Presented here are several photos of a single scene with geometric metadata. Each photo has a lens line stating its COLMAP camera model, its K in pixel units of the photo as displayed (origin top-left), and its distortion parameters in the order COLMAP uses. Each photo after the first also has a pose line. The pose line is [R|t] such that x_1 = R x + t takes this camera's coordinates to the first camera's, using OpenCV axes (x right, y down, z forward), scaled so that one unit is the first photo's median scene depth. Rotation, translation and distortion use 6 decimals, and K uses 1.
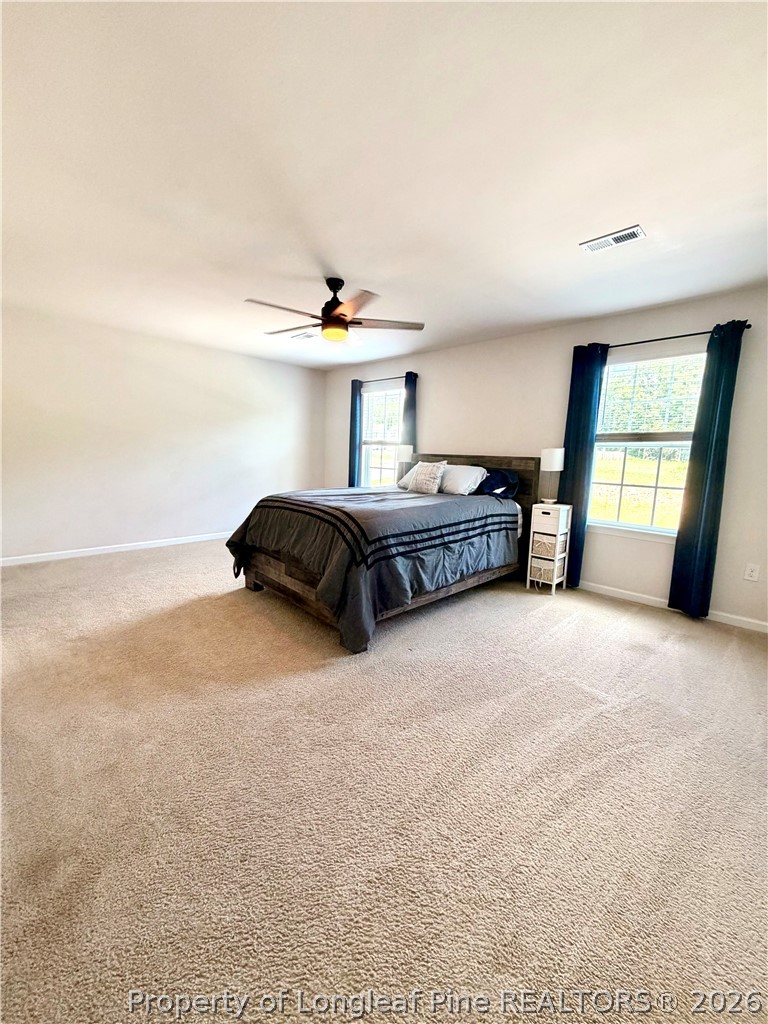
lens RADIAL K [[414.4, 0, 381.9], [0, 414.4, 511.1], [0, 0, 1]] dist [0.001523, 0.000491]
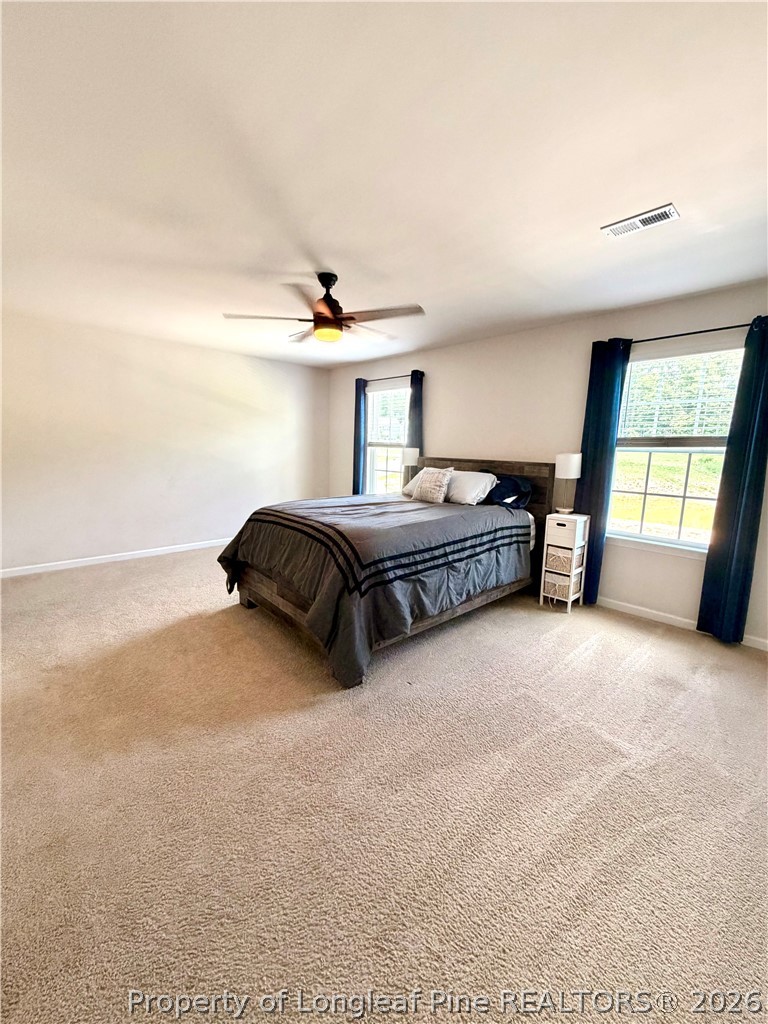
lens RADIAL K [[414.4, 0, 382.0], [0, 414.4, 511.3], [0, 0, 1]] dist [0.001523, 0.000491]
pose [[0.999465, -0.003650, -0.032500, 0.034091], [0.004185, 0.999856, 0.016422, -0.051301], [0.032436, -0.016549, 0.999337, 0.082606]]
